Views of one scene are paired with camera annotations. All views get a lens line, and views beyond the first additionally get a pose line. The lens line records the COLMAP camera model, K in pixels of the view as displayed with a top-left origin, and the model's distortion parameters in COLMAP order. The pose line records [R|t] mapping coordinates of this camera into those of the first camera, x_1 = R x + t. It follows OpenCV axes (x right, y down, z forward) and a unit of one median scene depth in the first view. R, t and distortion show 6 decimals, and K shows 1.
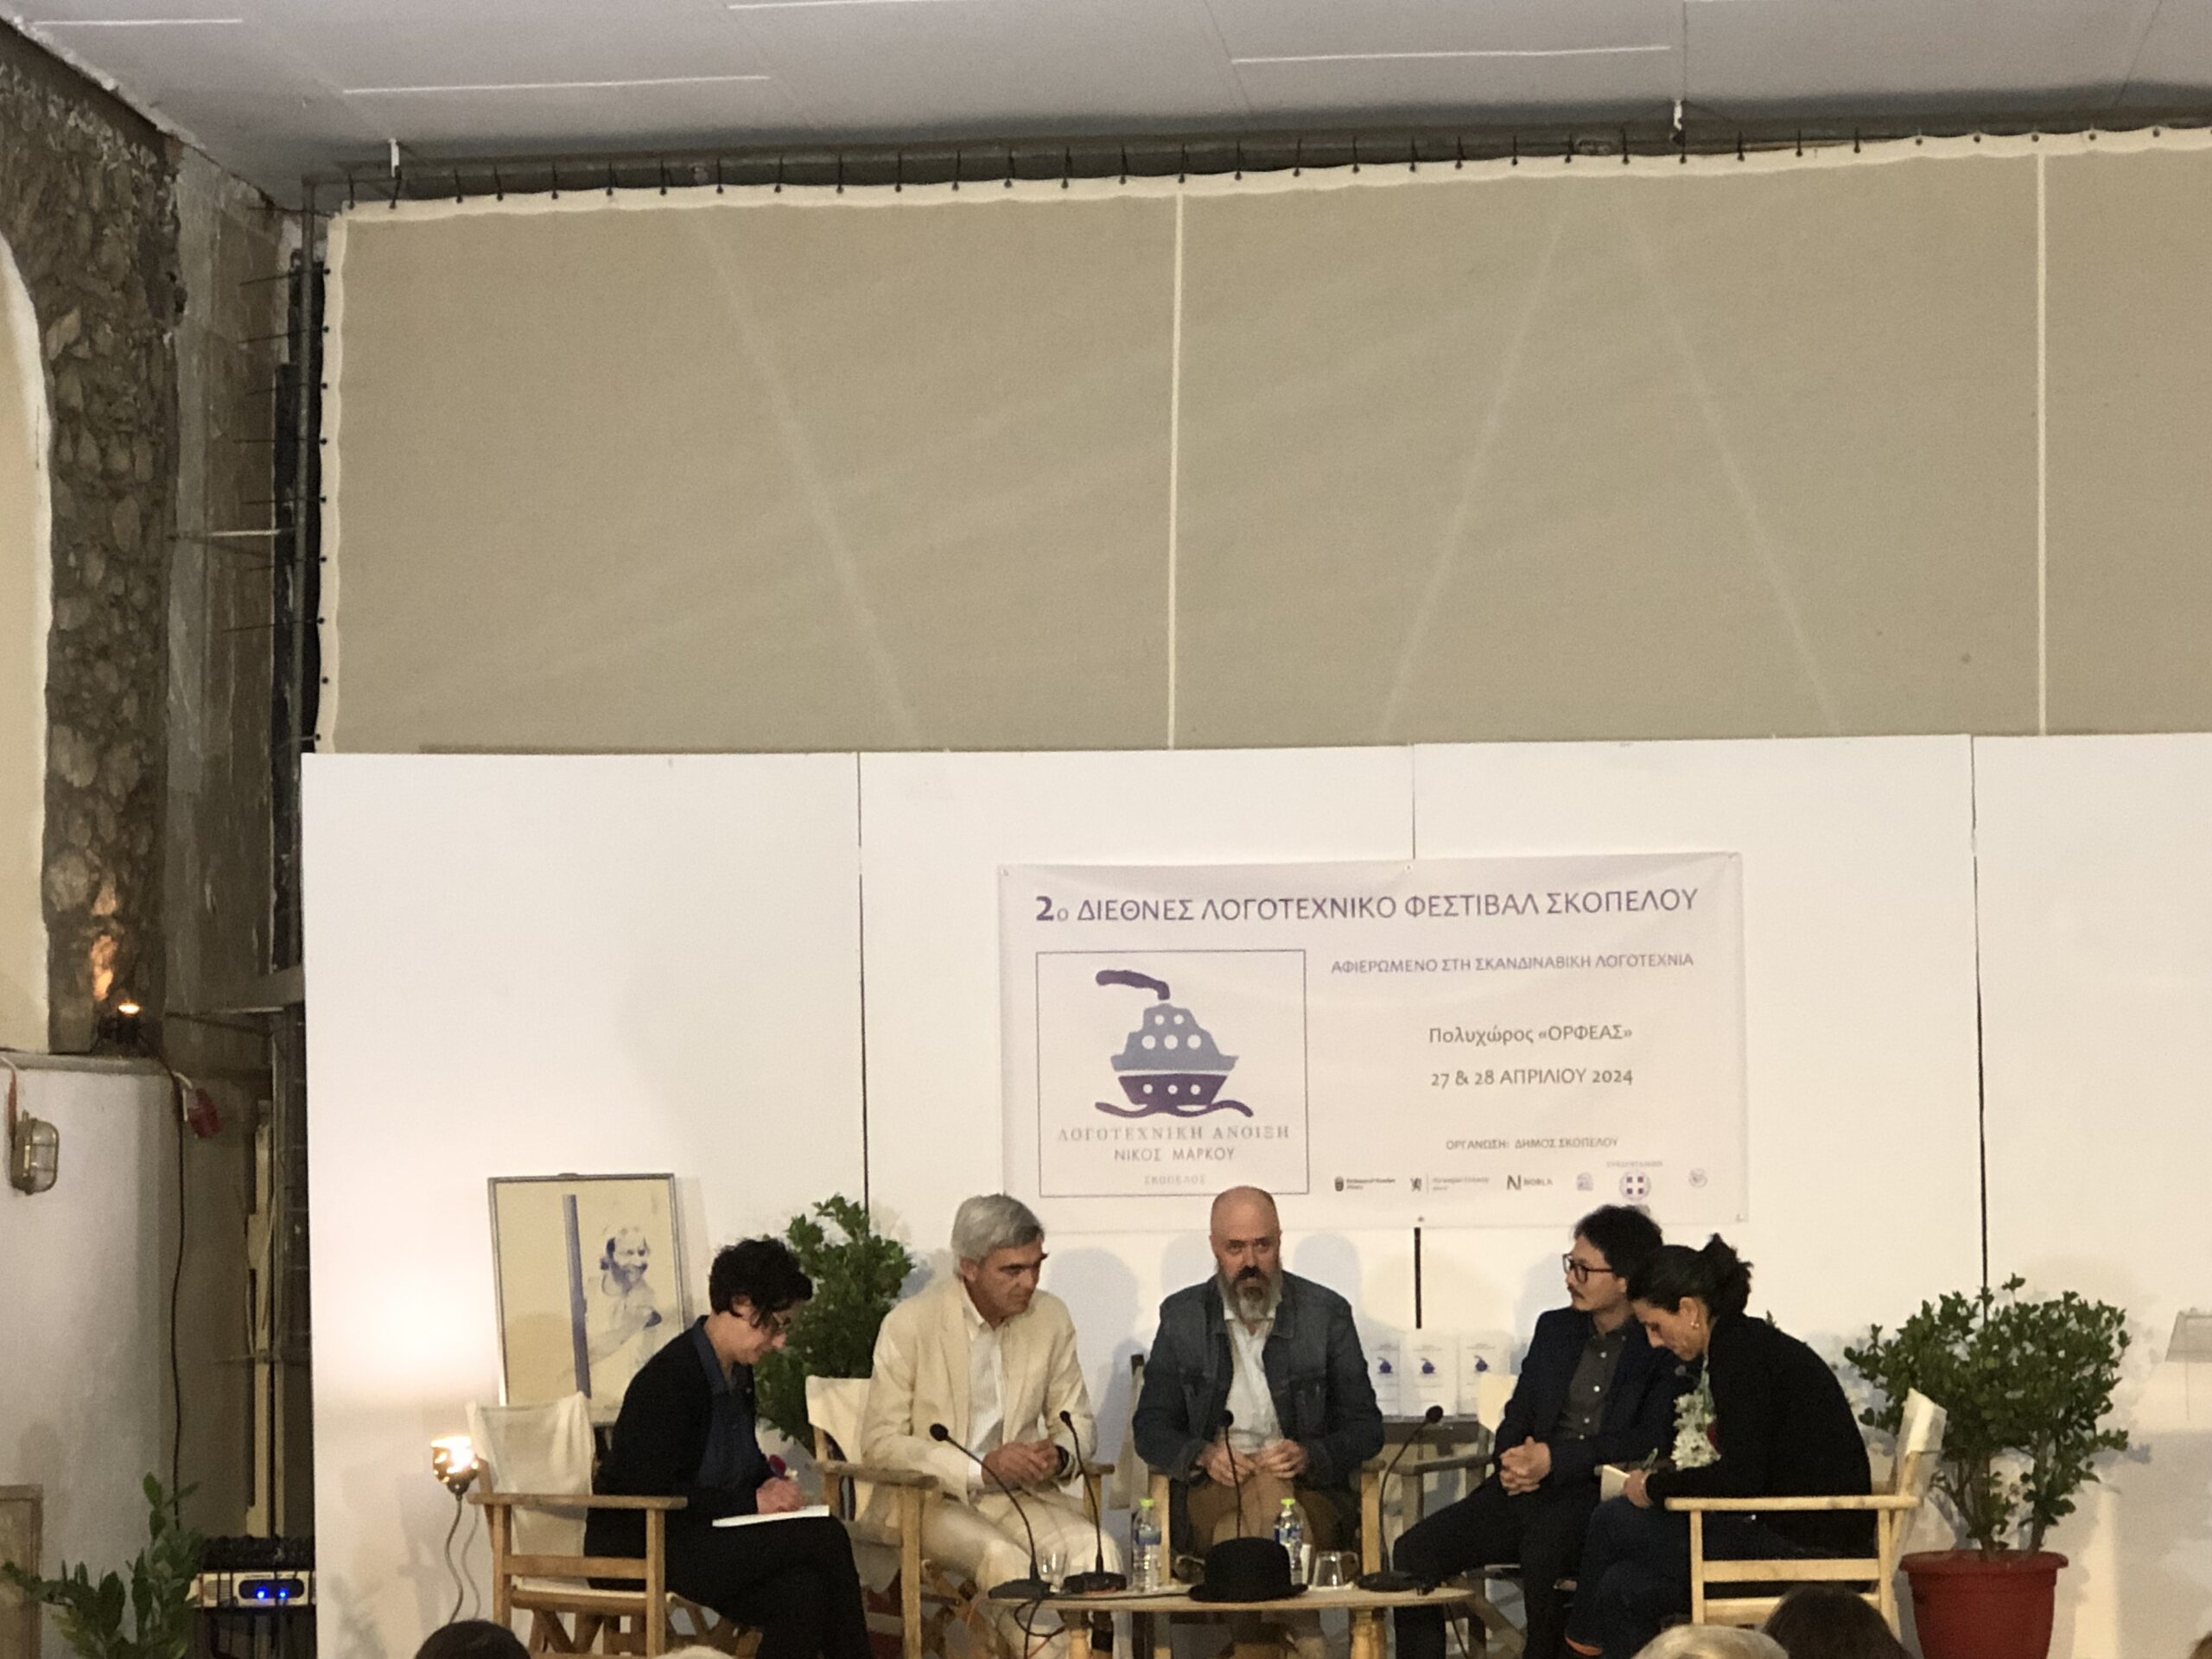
lens RADIAL K [[5528.1, 0, 1106.0], [0, 5528.1, 829.5], [0, 0, 1]] dist [-0.269738, 3.945735]
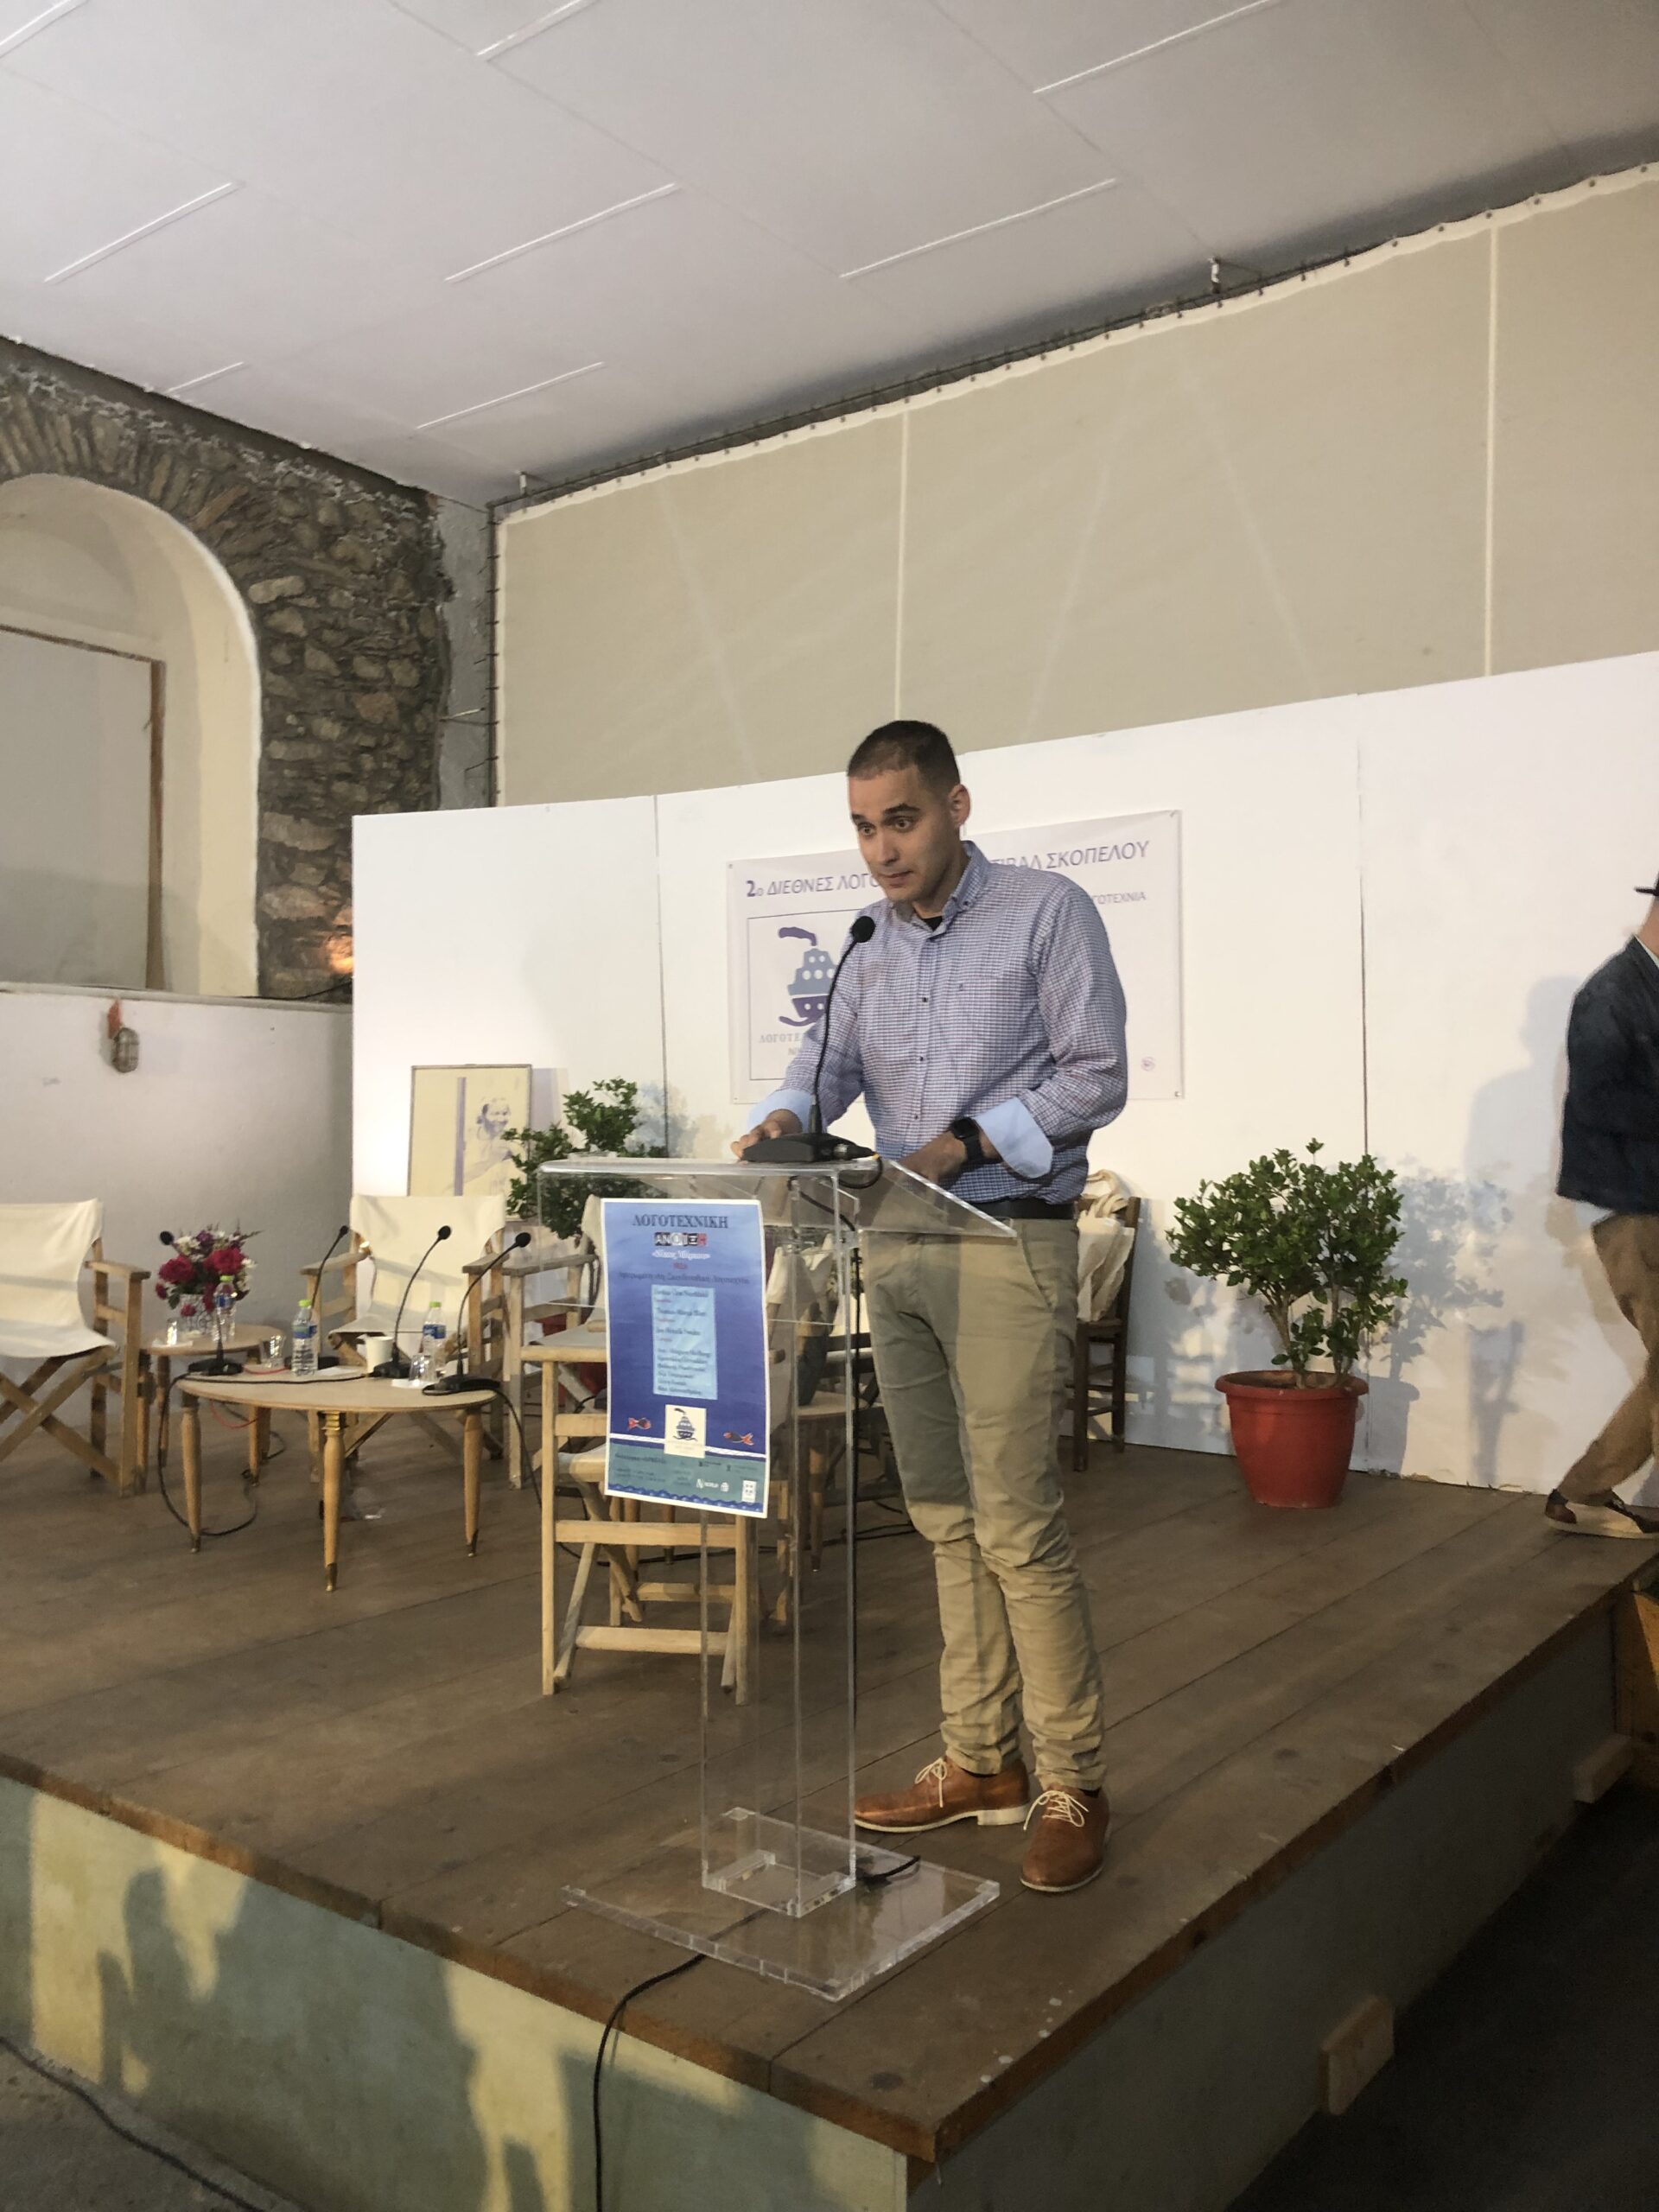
lens RADIAL K [[1787.3, 0, 829.5], [0, 1787.3, 1106.0], [0, 0, 1]] dist [0.086571, -0.298243]
pose [[0.855502, 0.007370, -0.517747, 0.259648], [0.019268, 0.998753, 0.046054, 0.051451], [0.517441, -0.049376, 0.854293, 0.592429]]
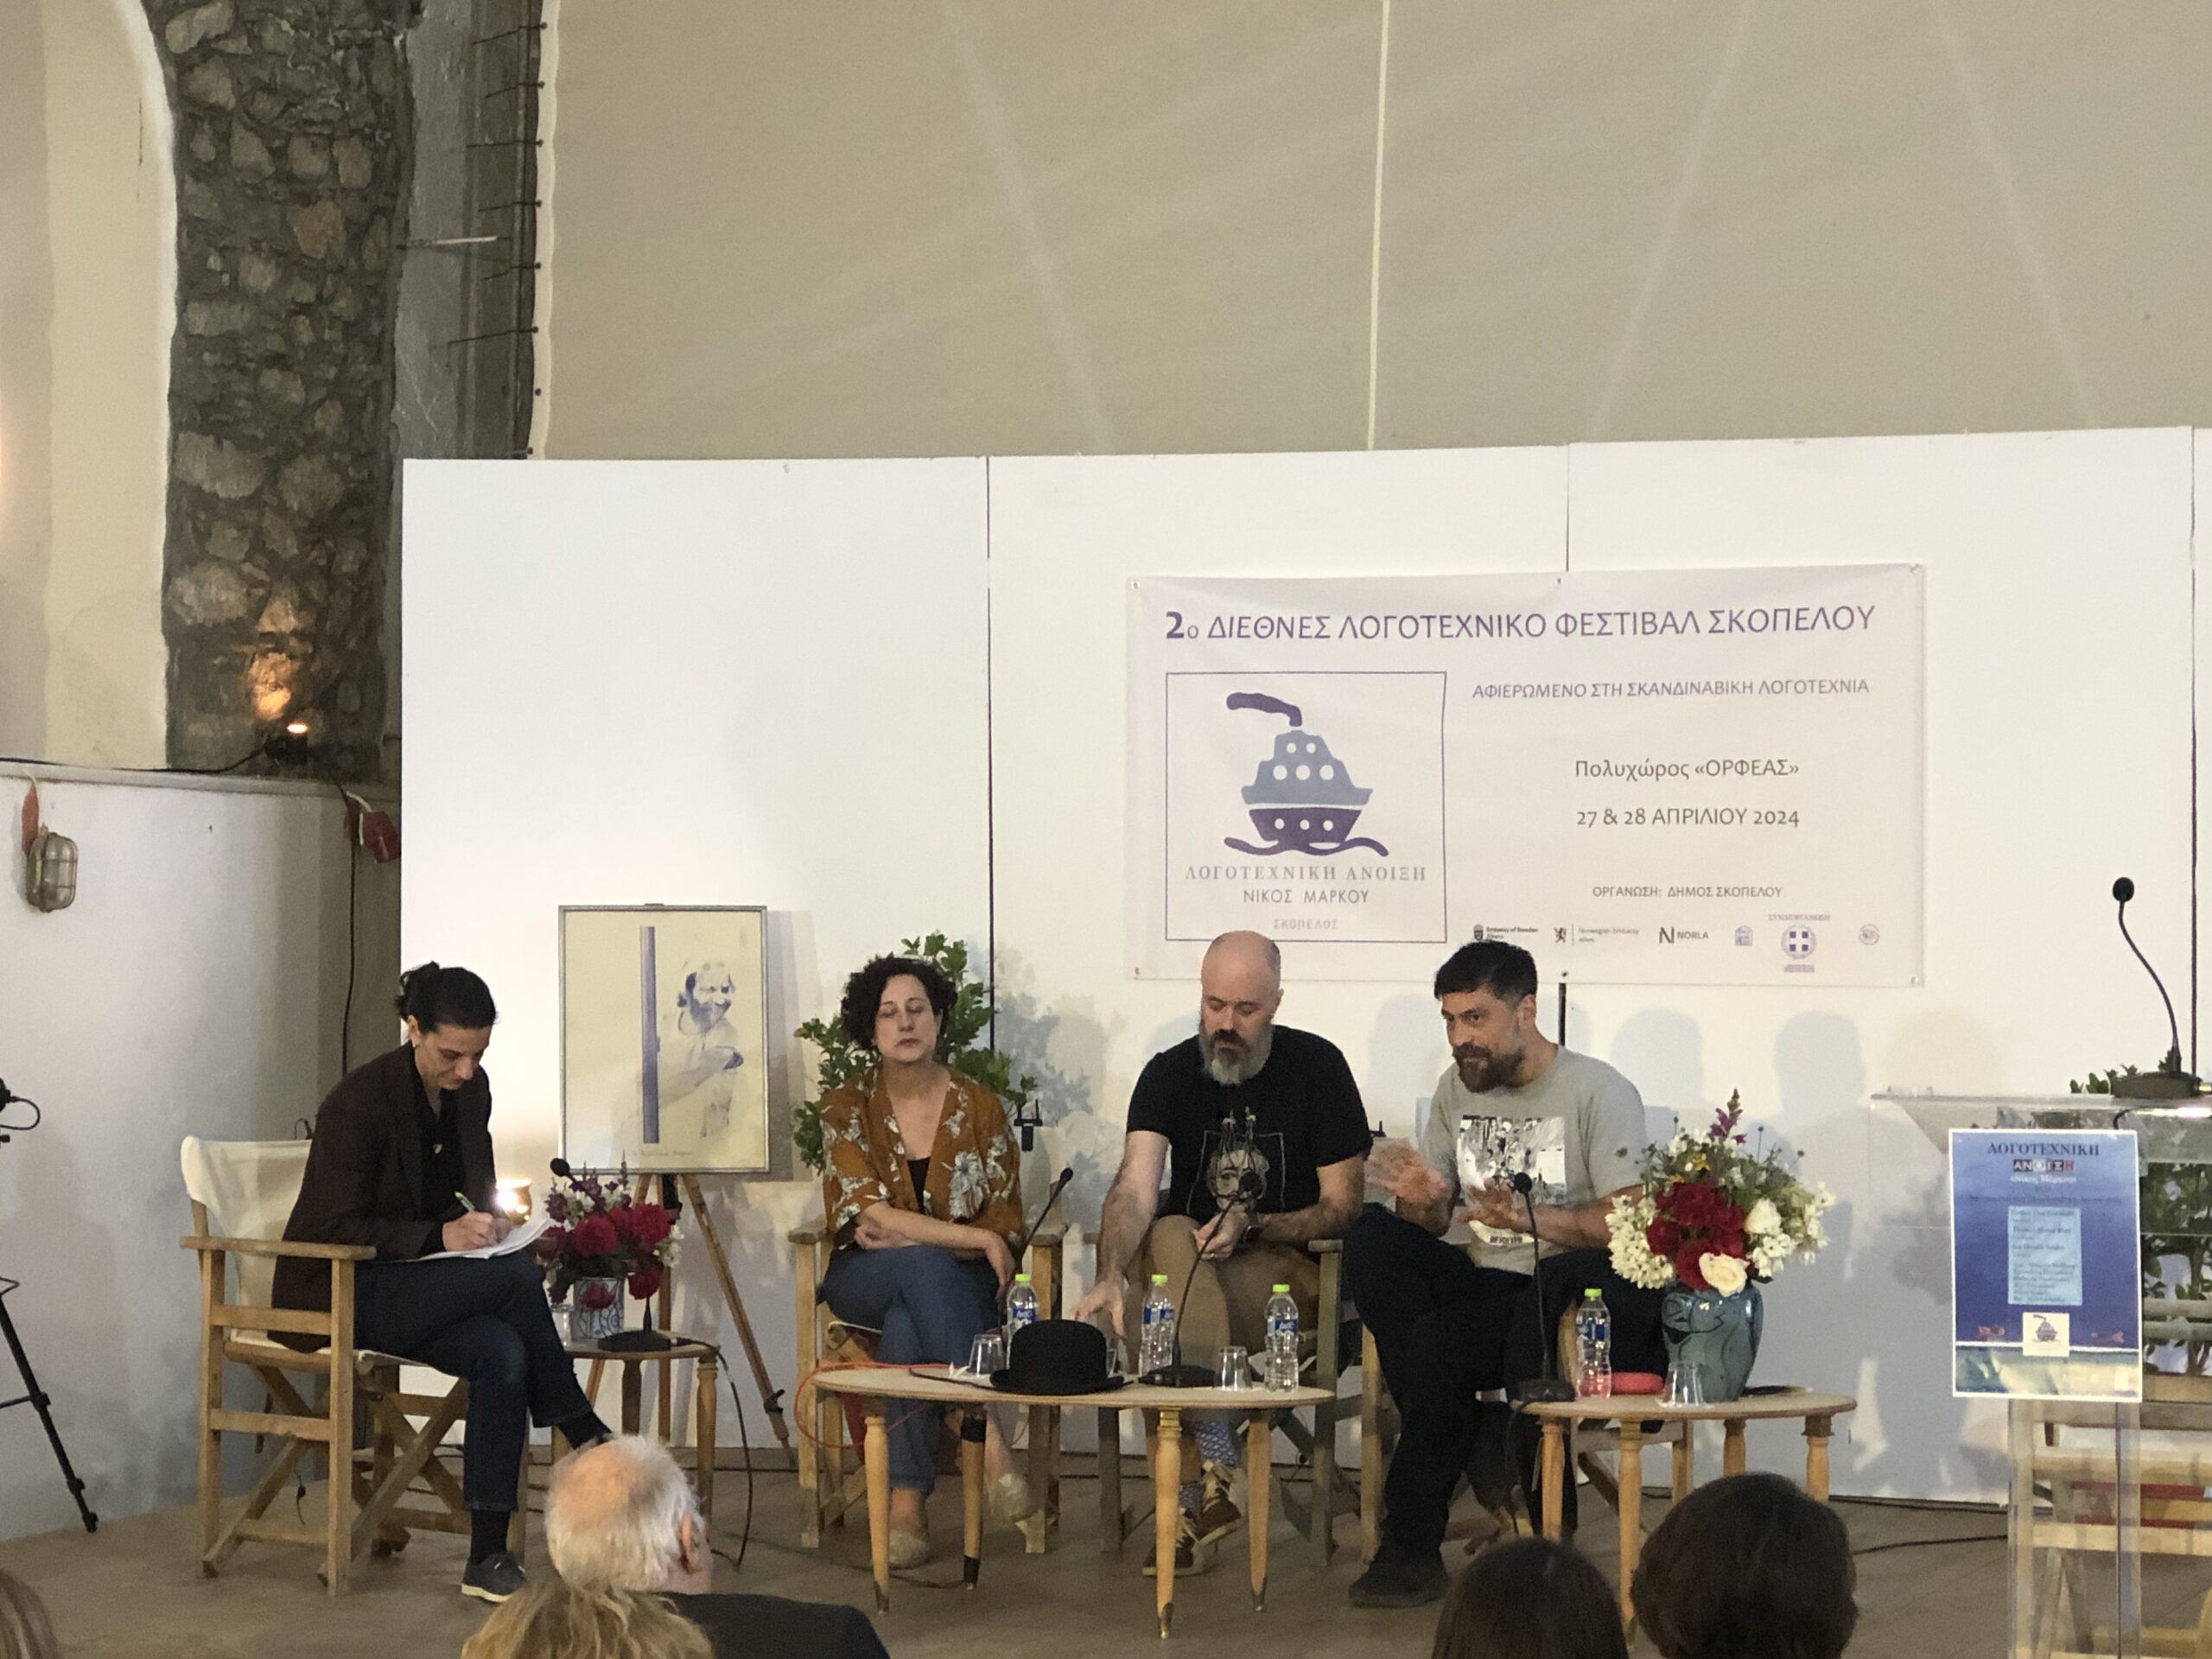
lens RADIAL K [[5049.1, 0, 1106.0], [0, 5049.1, 829.5], [0, 0, 1]] dist [-0.247540, 3.401592]
pose [[0.957469, 0.015483, -0.288121, 0.219394], [-0.004833, 0.999280, 0.037639, 0.016677], [0.288496, -0.034645, 0.956854, 0.195707]]
